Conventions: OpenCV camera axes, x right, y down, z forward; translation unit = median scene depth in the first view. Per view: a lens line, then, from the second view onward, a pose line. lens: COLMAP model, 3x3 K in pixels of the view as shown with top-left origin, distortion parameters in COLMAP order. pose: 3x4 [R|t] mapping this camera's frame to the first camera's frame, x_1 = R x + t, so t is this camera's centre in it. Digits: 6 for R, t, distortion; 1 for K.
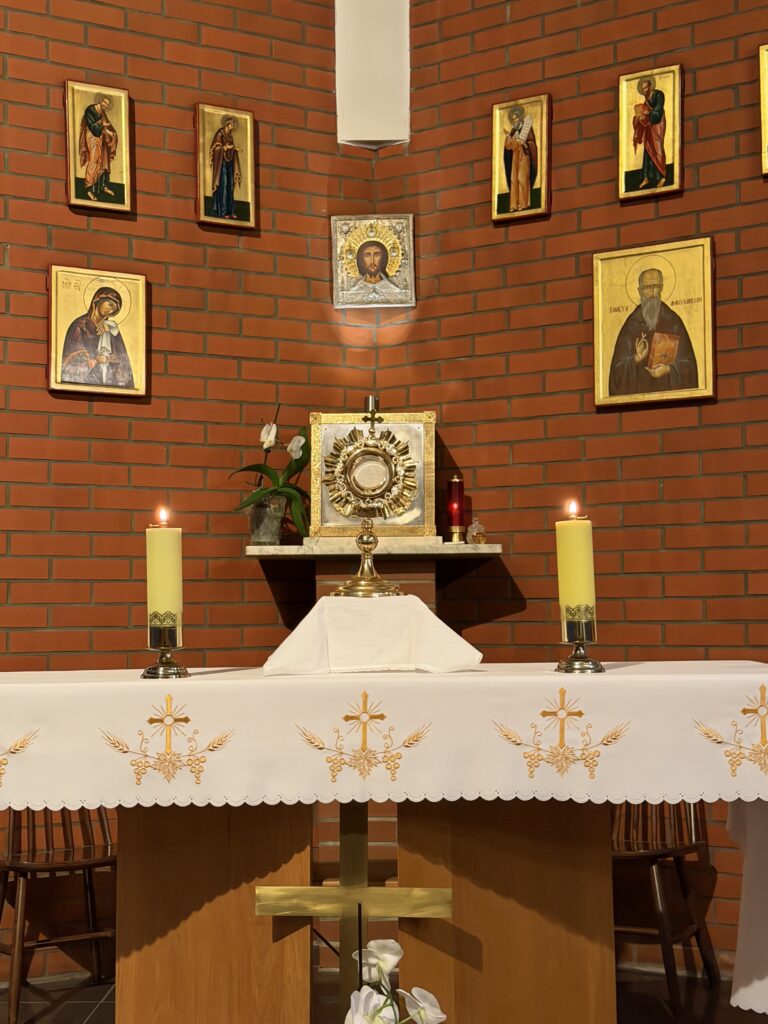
lens RADIAL K [[1473.4, 0, 372.7], [0, 1473.4, 511.3], [0, 0, 1]] dist [0.131370, 0.000358]
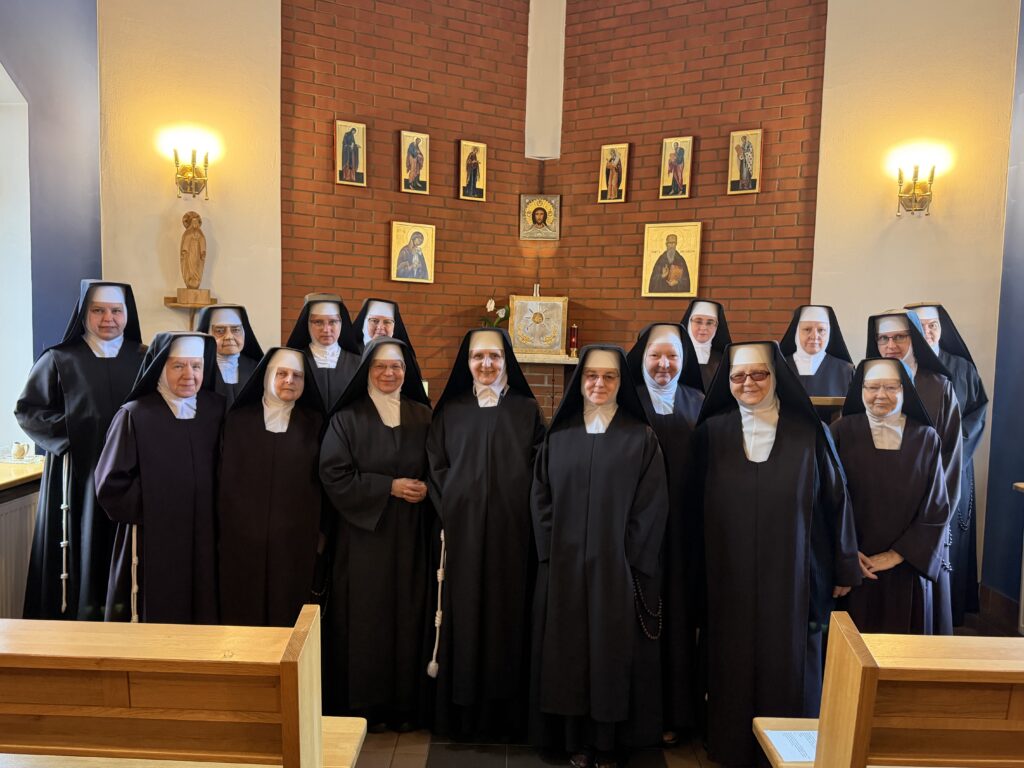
lens RADIAL K [[800.2, 0, 505.8], [0, 800.2, 386.8], [0, 0, 1]] dist [0.184337, -0.392678]
pose [[0.999109, 0.039864, 0.013870, -0.059086], [-0.041432, 0.988990, 0.142064, -0.100094], [-0.008054, -0.142512, 0.989760, -0.182615]]
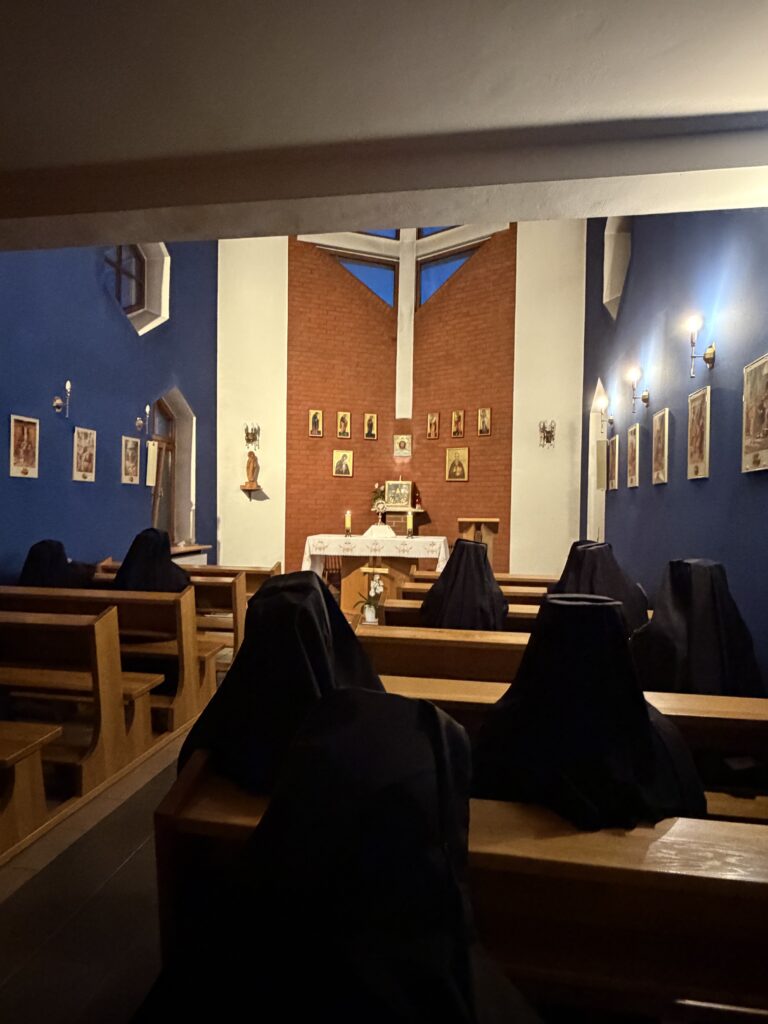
lens RADIAL K [[622.0, 0, 384.0], [0, 622.0, 512.0], [0, 0, 1]] dist [-0.000678, 0.000004]
pose [[0.990110, 0.029791, -0.137094, 0.231632], [-0.017755, 0.995945, 0.088198, -0.143772], [0.139165, -0.084891, 0.986624, -1.000406]]
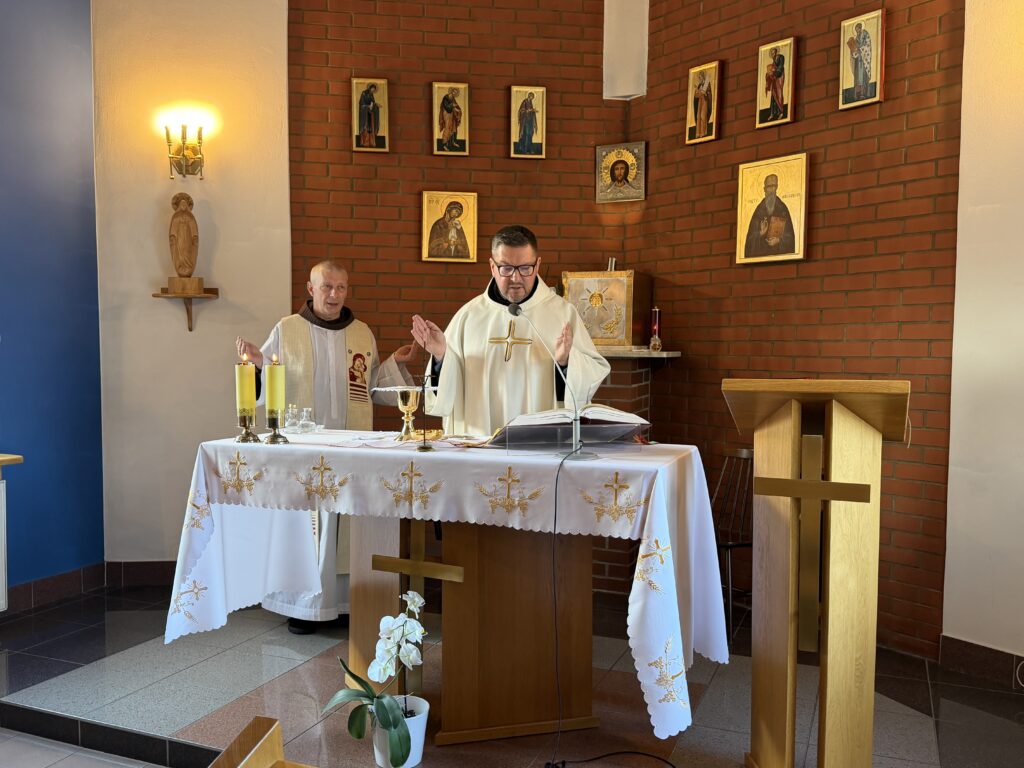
lens RADIAL K [[885.0, 0, 514.7], [0, 885.0, 391.5], [0, 0, 1]] dist [0.163501, -0.339546]
pose [[0.934007, 0.037049, -0.355327, 0.274736], [0.006453, 0.992696, 0.120466, -0.052858], [0.357195, -0.114809, 0.926947, 0.011719]]
